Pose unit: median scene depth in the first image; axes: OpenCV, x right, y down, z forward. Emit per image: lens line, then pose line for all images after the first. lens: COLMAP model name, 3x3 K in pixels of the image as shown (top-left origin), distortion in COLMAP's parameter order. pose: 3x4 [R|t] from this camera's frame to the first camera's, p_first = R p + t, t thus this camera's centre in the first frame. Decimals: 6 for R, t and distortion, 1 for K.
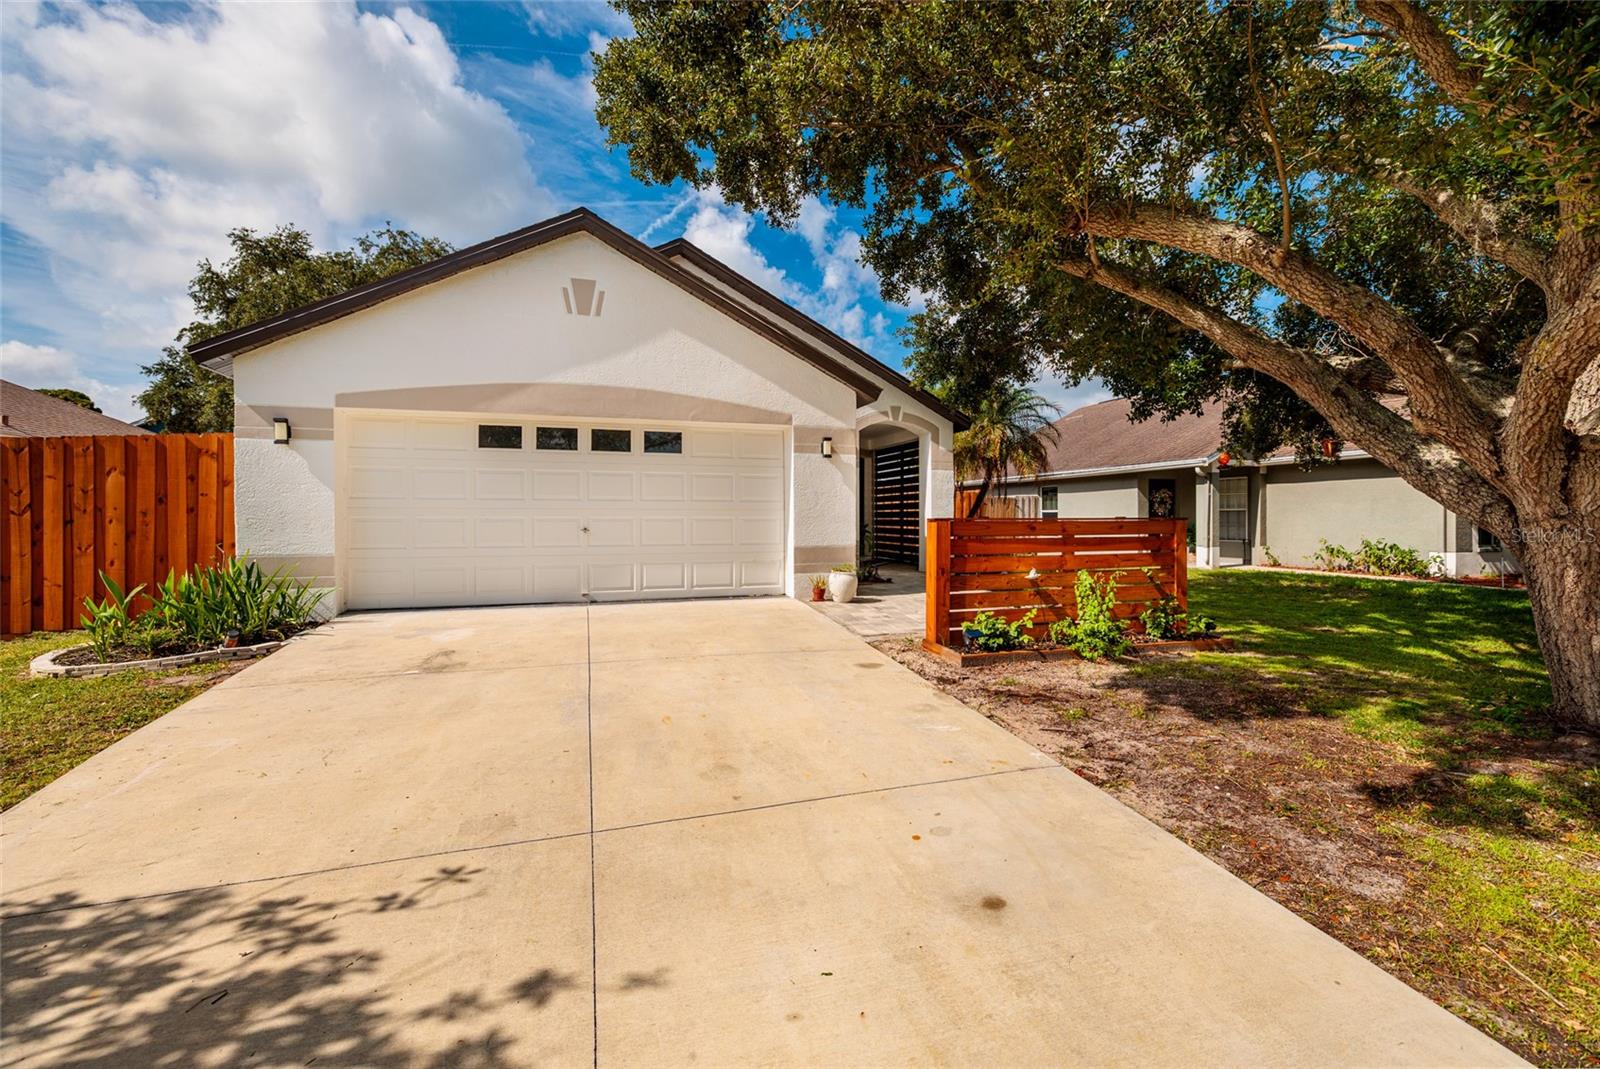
lens RADIAL K [[690.8, 0, 811.2], [0, 690.8, 518.3], [0, 0, 1]] dist [0.004461, -0.000343]
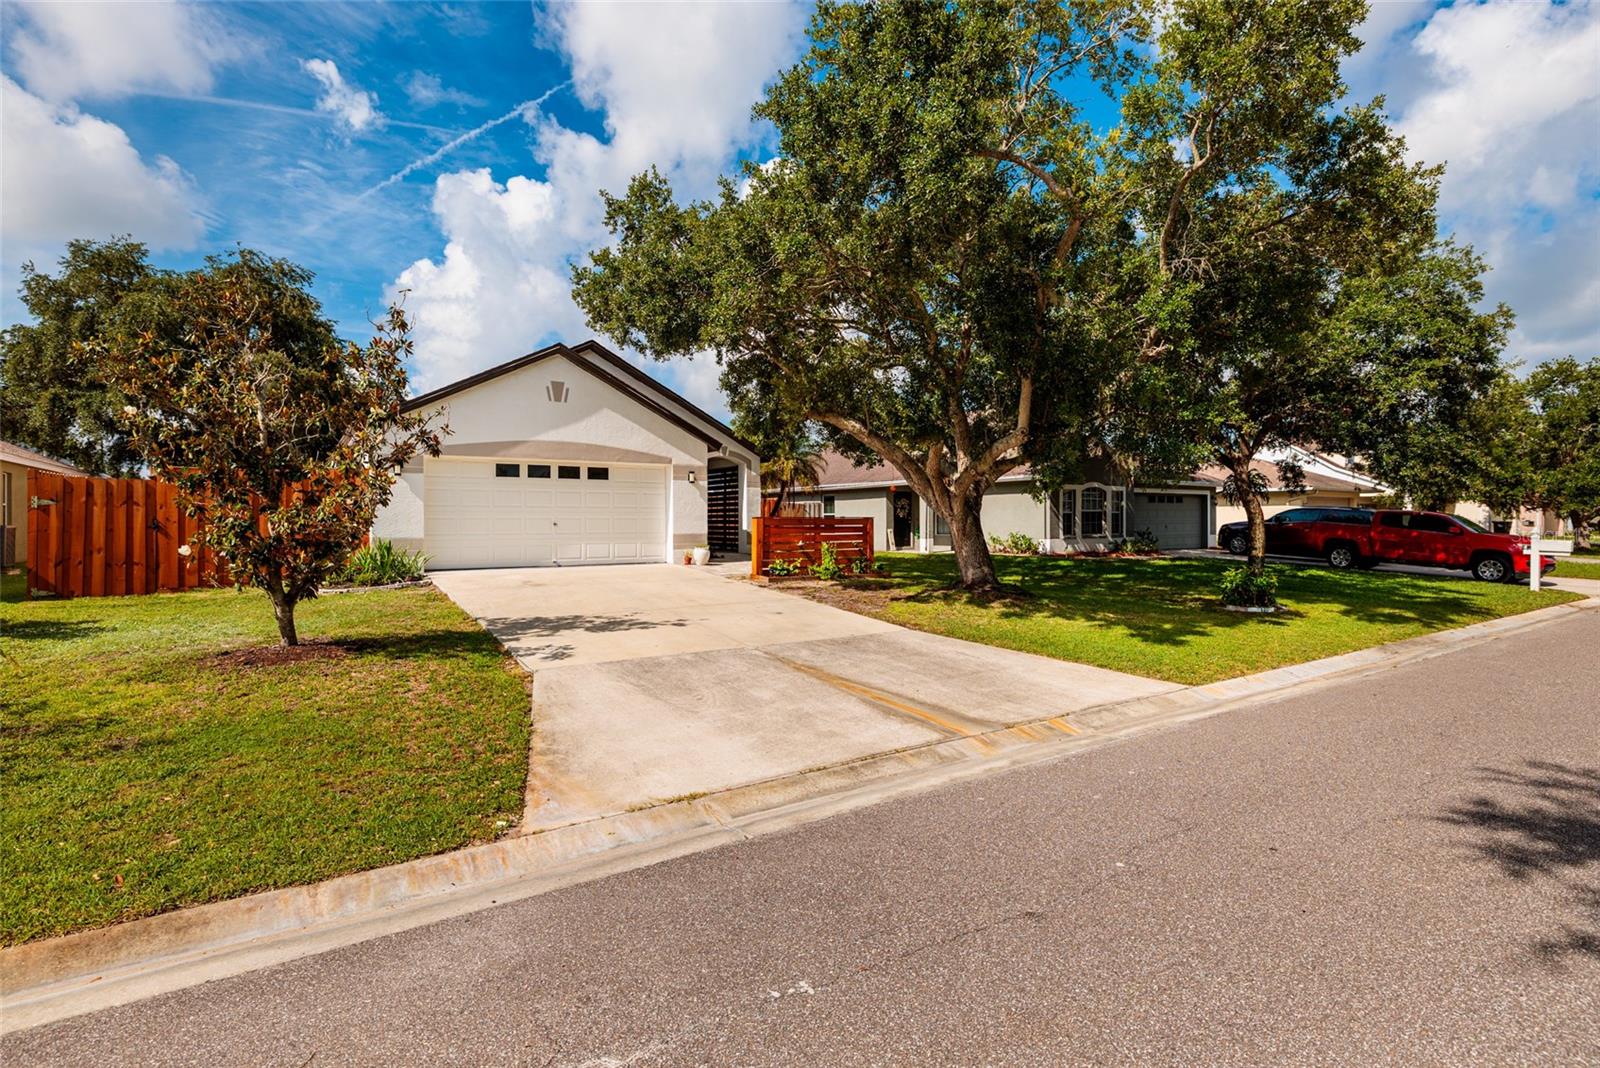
lens RADIAL K [[786.7, 0, 800.0], [0, 786.7, 534.0], [0, 0, 1]] dist [-0.001962, 0.000034]
pose [[0.964645, -0.004846, 0.263509, -0.239413], [0.000706, 0.999875, 0.015804, 0.010037], [-0.263553, -0.015059, 0.964527, -0.998854]]
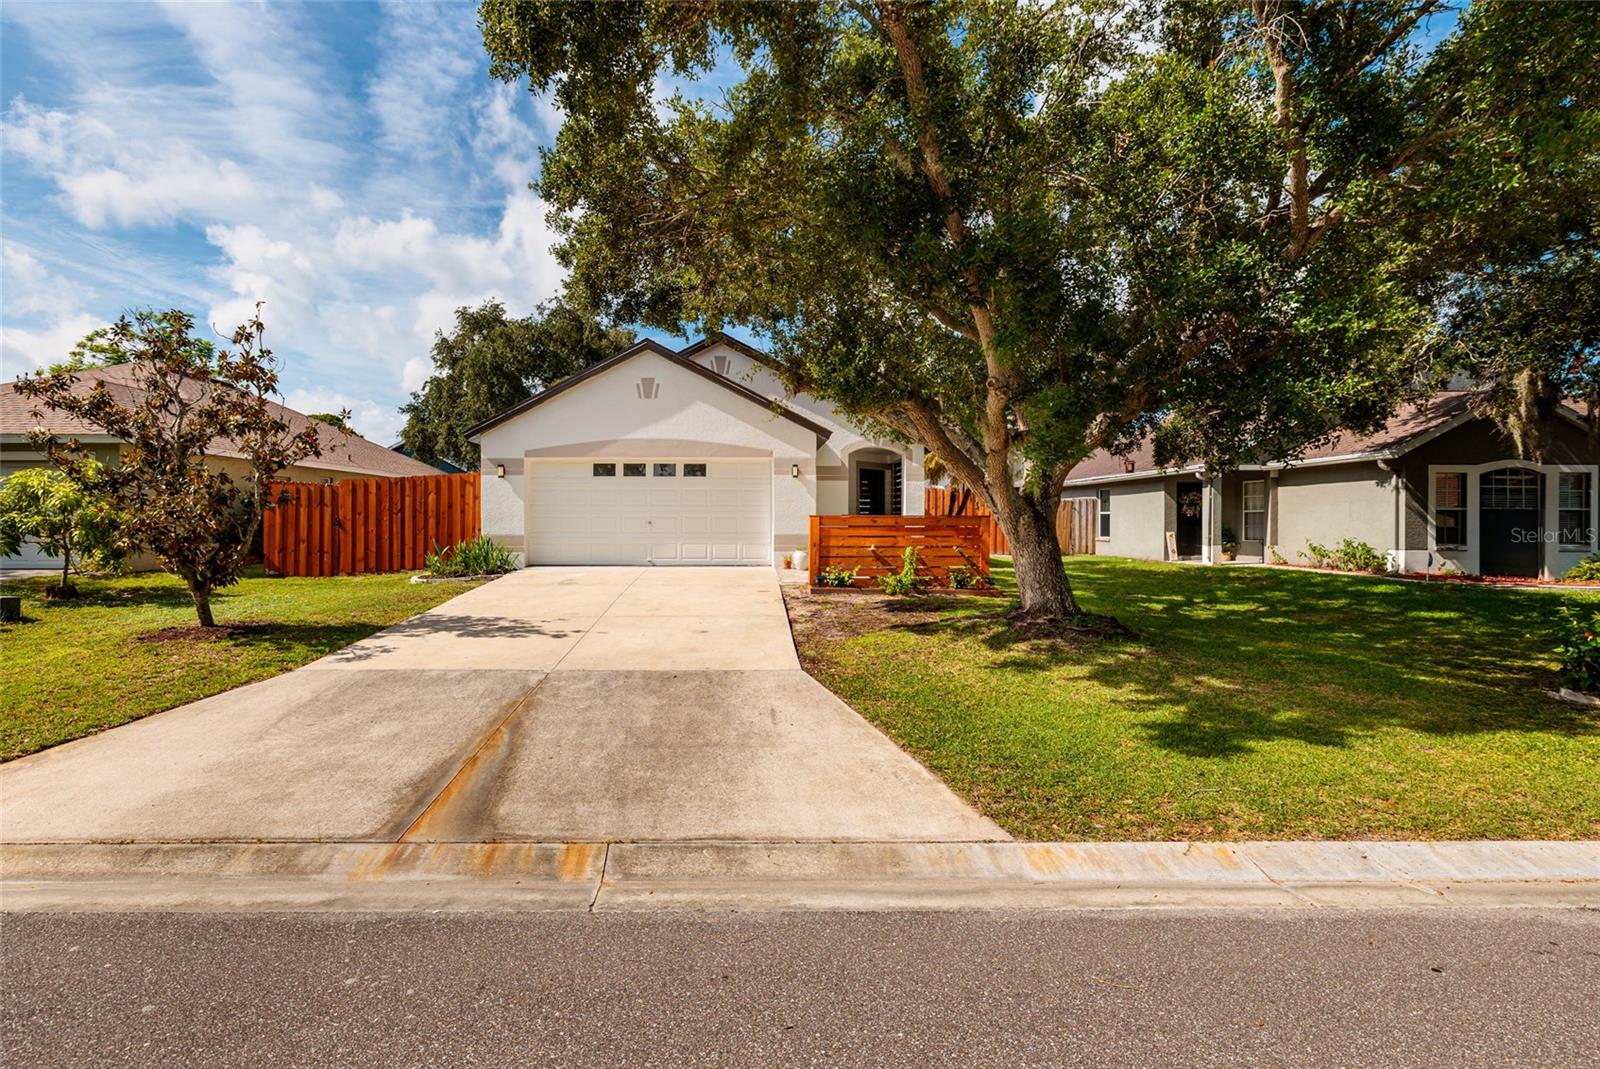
lens RADIAL K [[785.3, 0, 746.7], [0, 785.3, 530.5], [0, 0, 1]] dist [-0.004403, -0.000255]
pose [[0.949905, 0.005907, -0.312482, 0.473592], [-0.002950, 0.999946, 0.009935, 0.014366], [0.312523, -0.008515, 0.949872, -0.716744]]
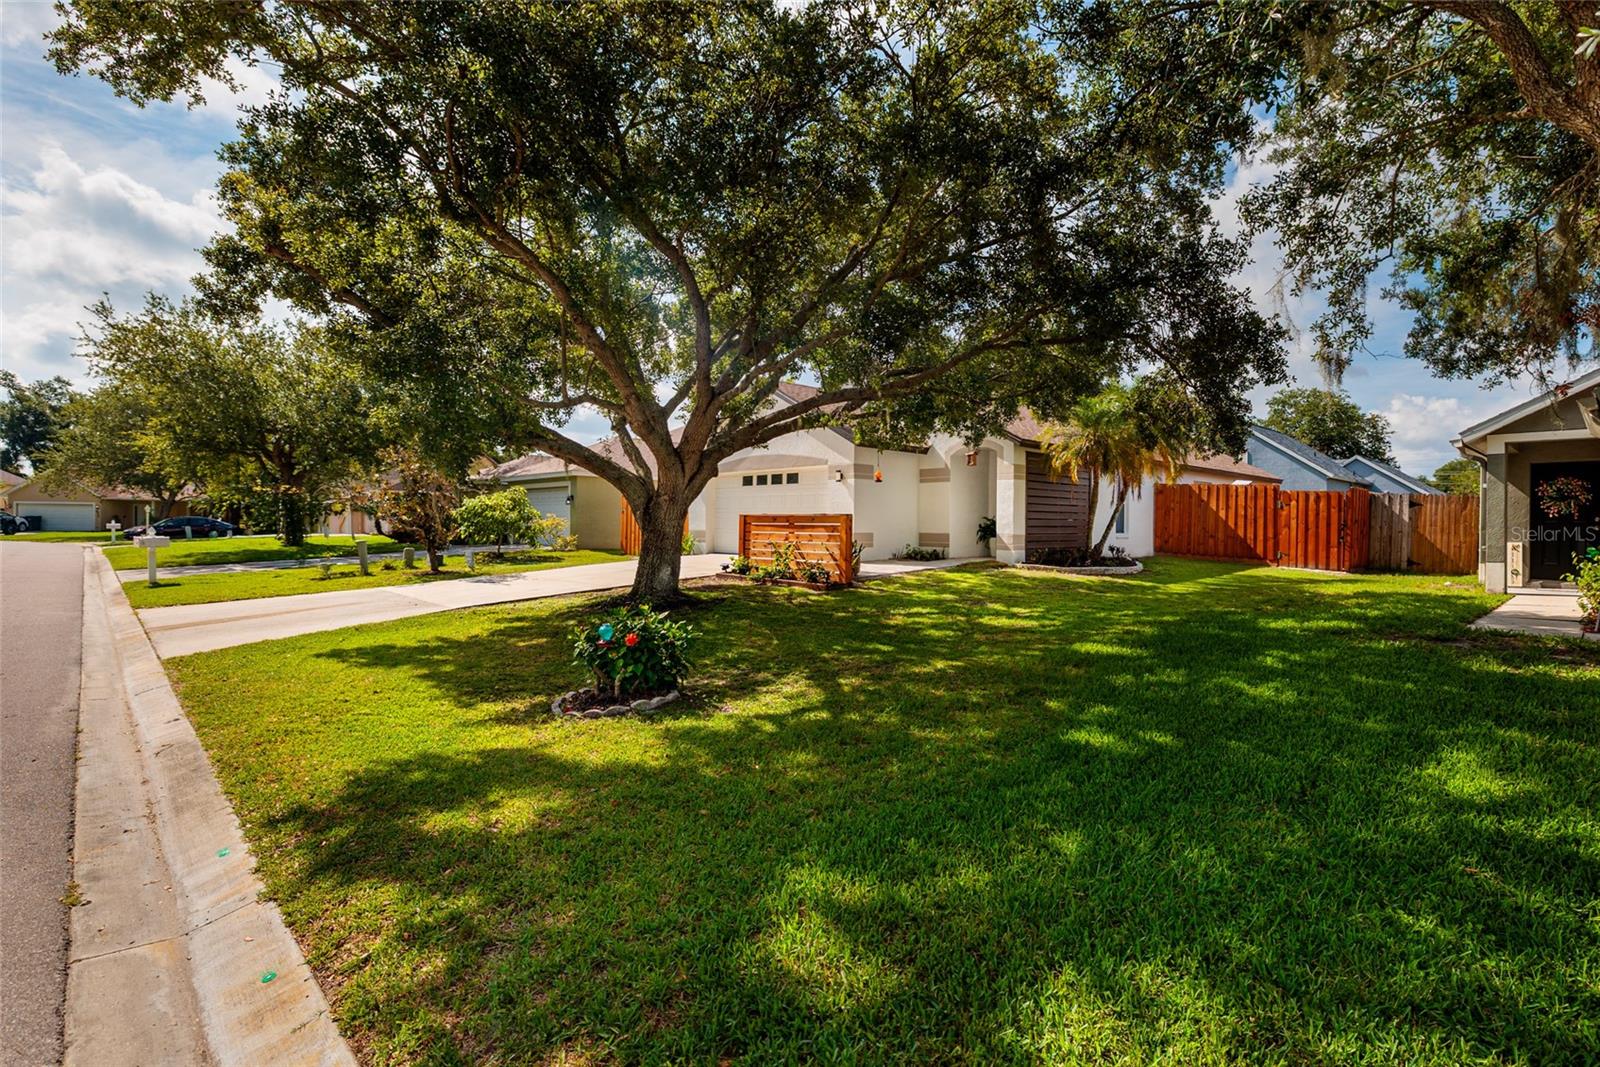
lens RADIAL K [[752.4, 0, 877.8], [0, 752.4, 528.3], [0, 0, 1]] dist [0.015155, -0.000068]
pose [[0.474697, 0.008472, -0.880109, 1.751537], [-0.010810, 0.999934, 0.003795, 0.021361], [0.880083, 0.007712, 0.474757, 0.186128]]
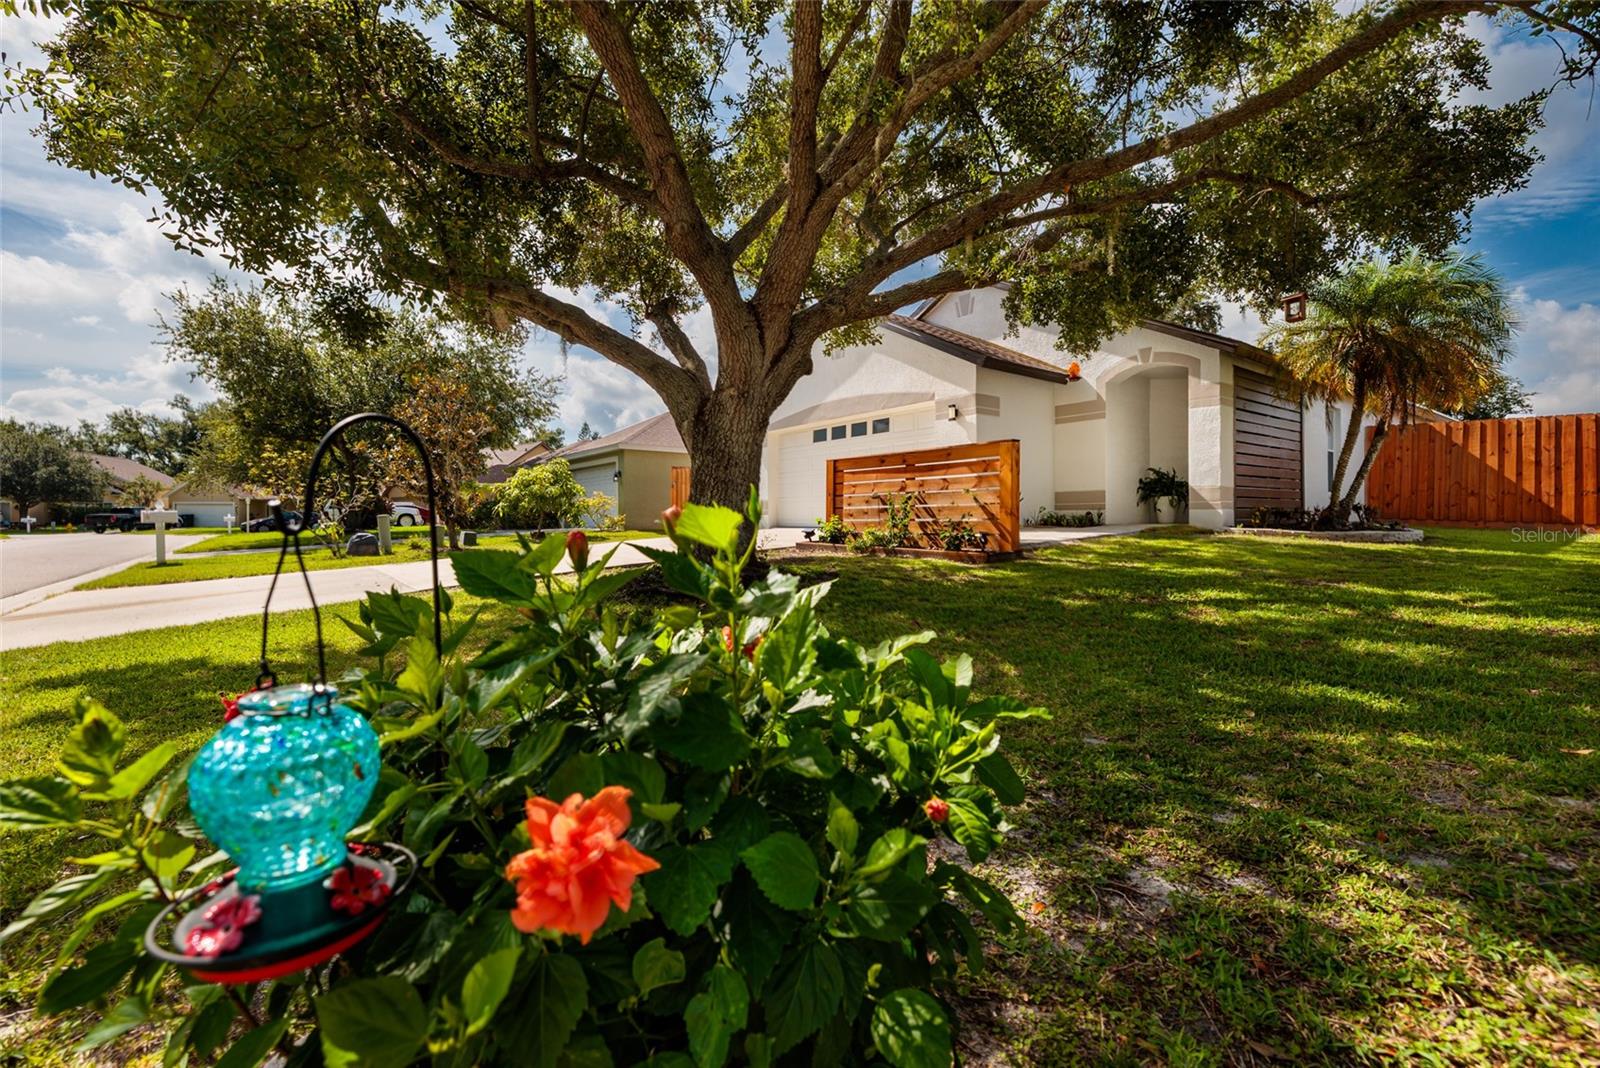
lens RADIAL K [[690.8, 0, 811.2], [0, 690.8, 517.8], [0, 0, 1]] dist [0.004461, -0.000343]
pose [[0.351691, -0.004054, -0.936107, 1.128769], [0.001680, 0.999992, -0.003699, 0.095989], [0.936115, -0.000271, 0.351695, 0.309160]]
